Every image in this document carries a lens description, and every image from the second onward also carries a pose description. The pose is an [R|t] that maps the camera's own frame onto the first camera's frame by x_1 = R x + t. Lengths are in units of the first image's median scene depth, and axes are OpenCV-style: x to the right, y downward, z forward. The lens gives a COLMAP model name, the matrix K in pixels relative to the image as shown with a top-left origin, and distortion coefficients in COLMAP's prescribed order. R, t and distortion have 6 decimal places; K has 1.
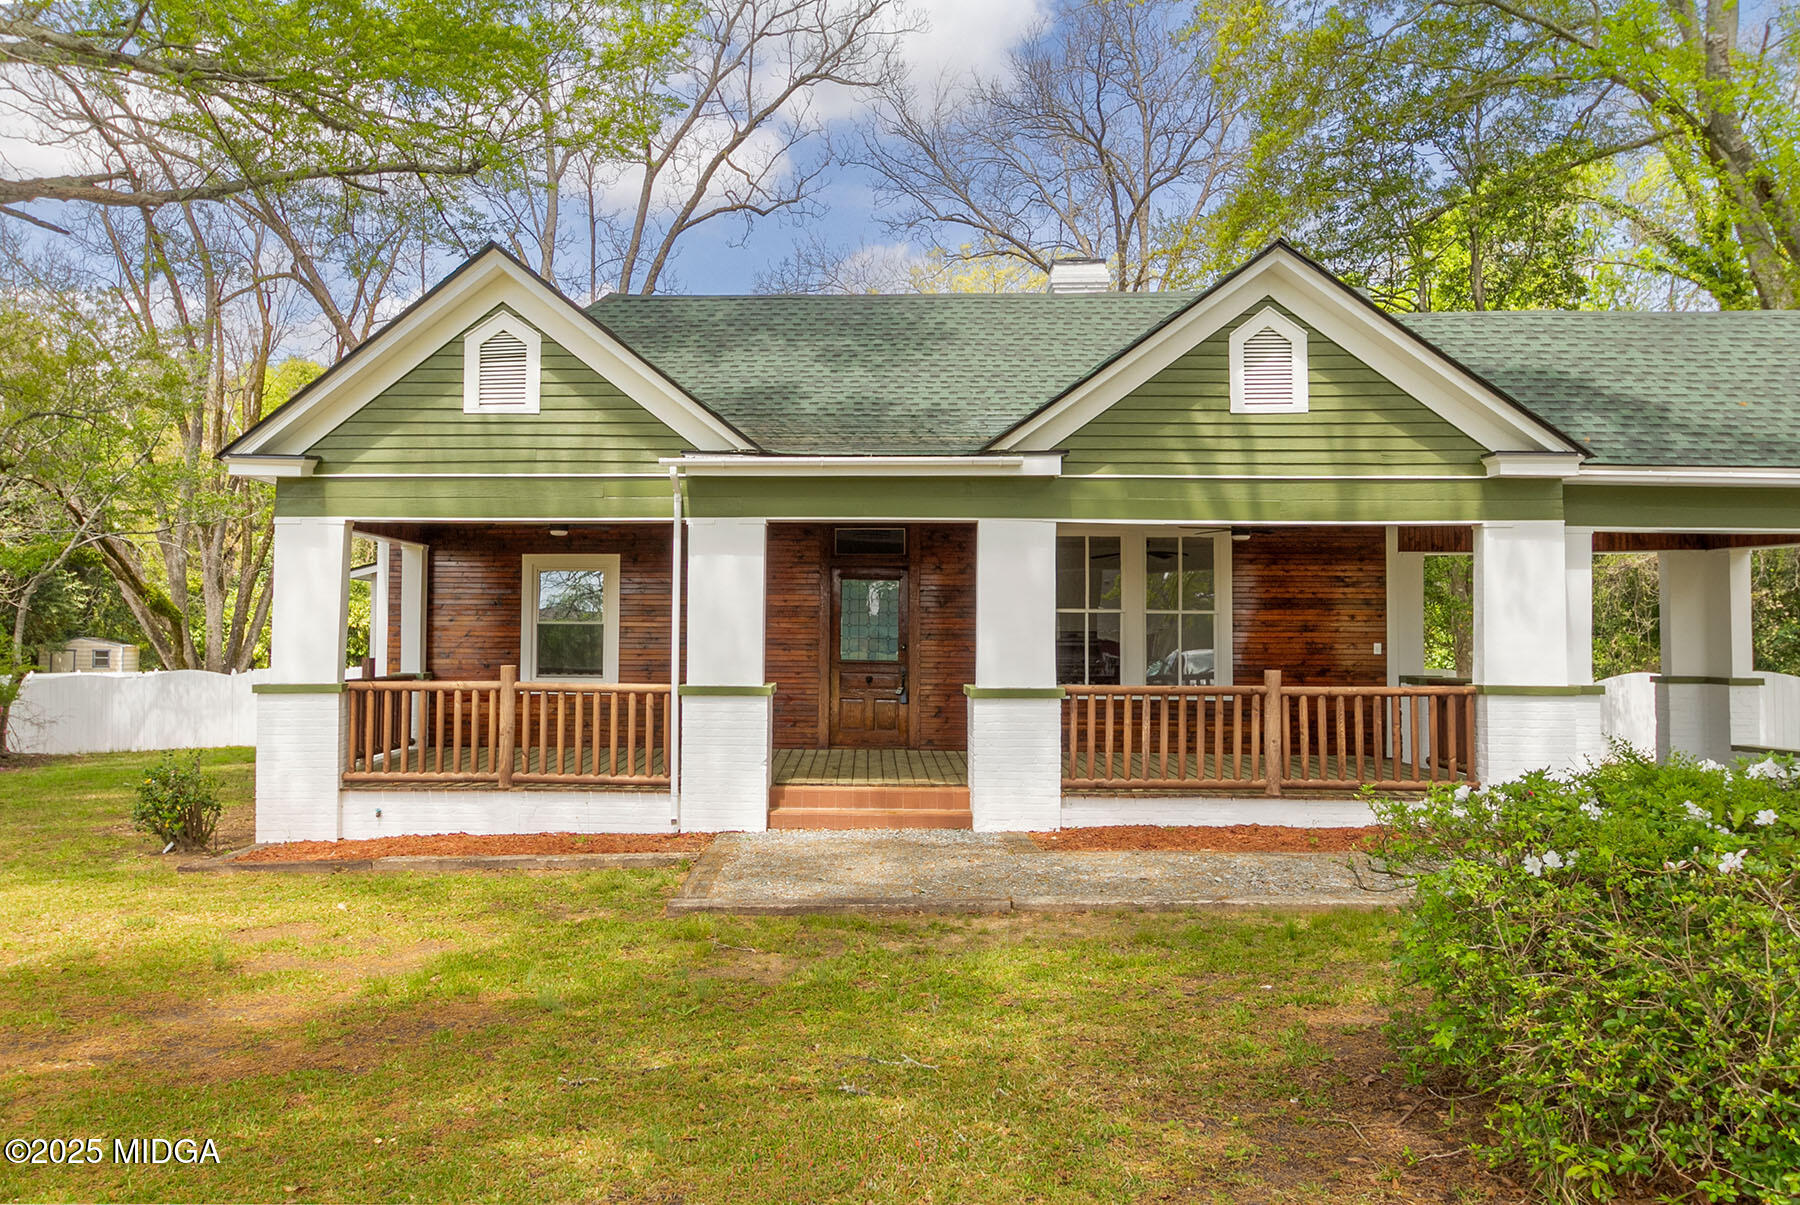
lens RADIAL K [[1471.4, 0, 900.1], [0, 1471.4, 587.6], [0, 0, 1]] dist [0.002841, 0.002598]
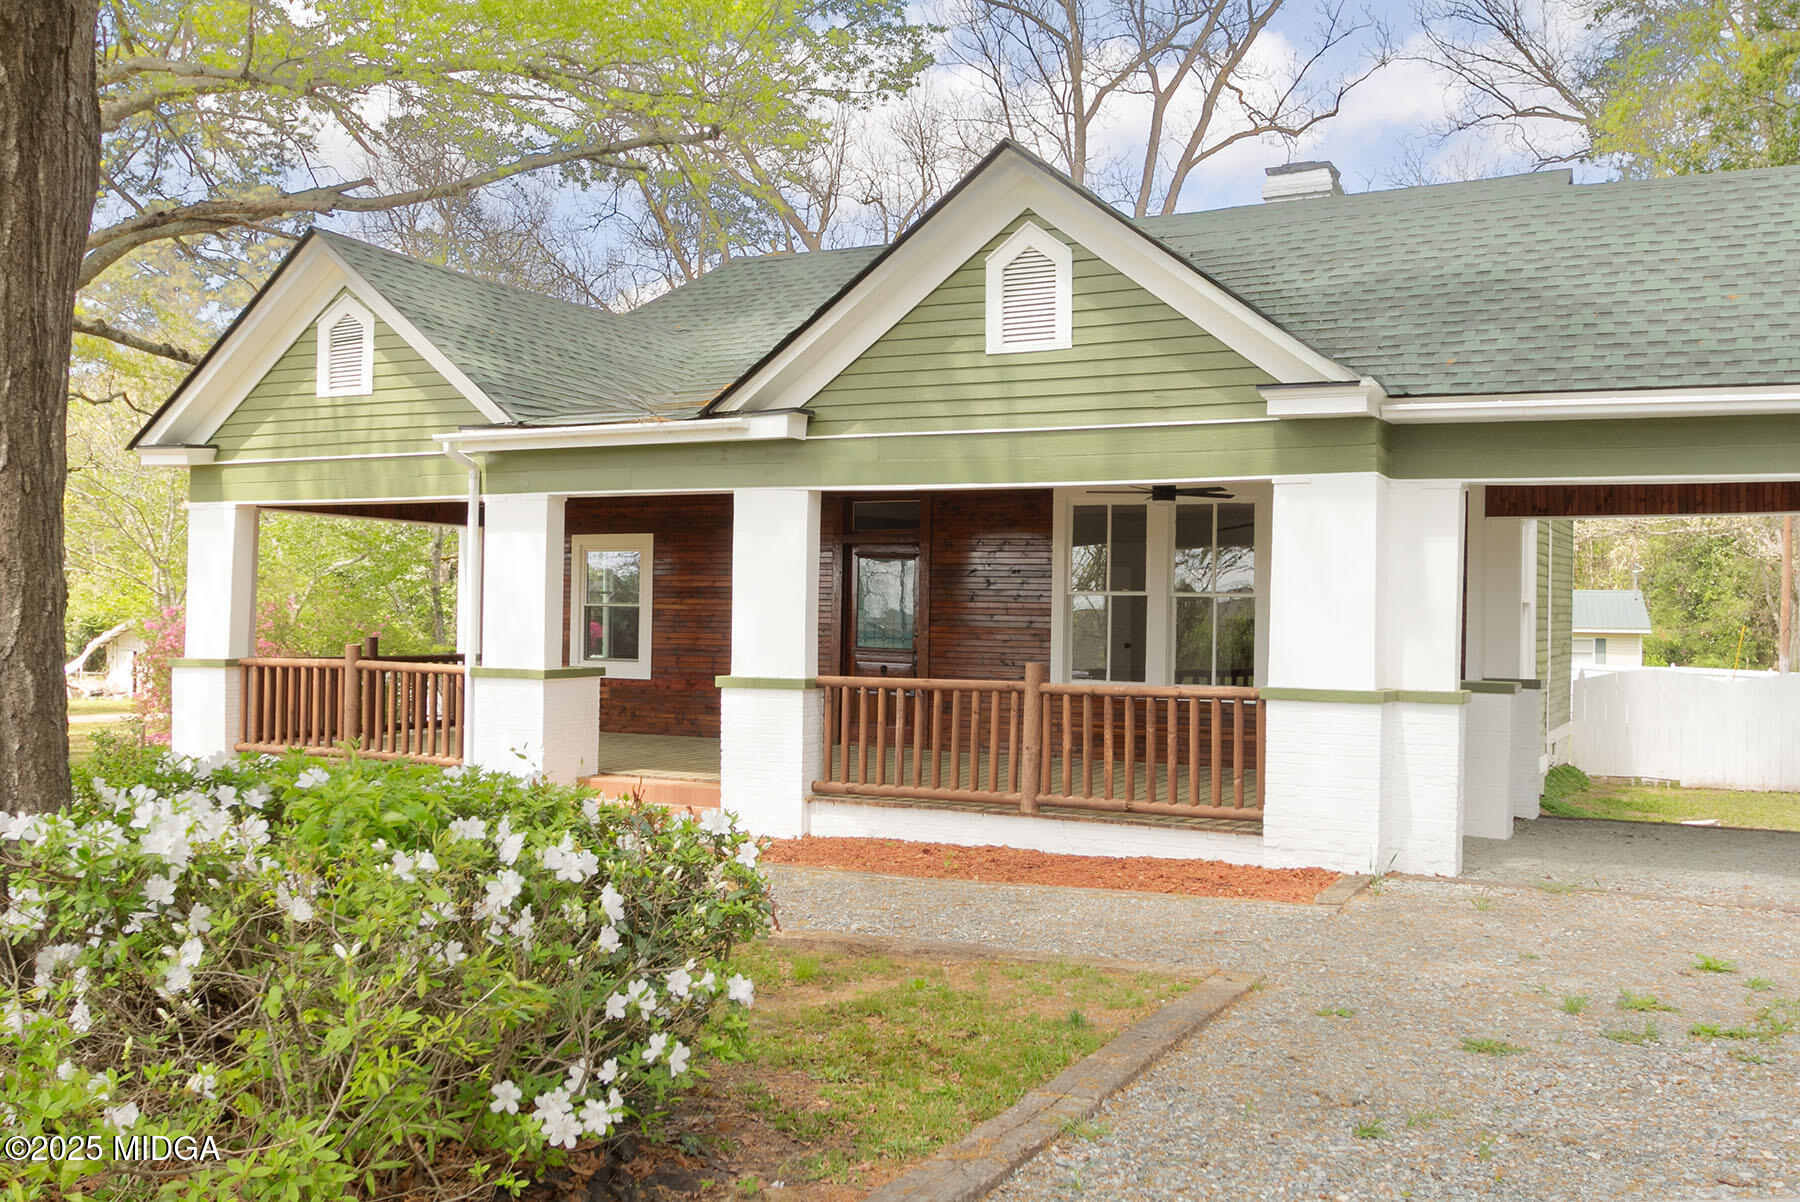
lens RADIAL K [[1692.3, 0, 900.1], [0, 1692.3, 617.3], [0, 0, 1]] dist [-0.004424, 0.000000]
pose [[0.904953, 0.007912, -0.425439, 0.585817], [0.001191, 0.999776, 0.021126, 0.010336], [0.425510, -0.019625, 0.904741, 0.106403]]
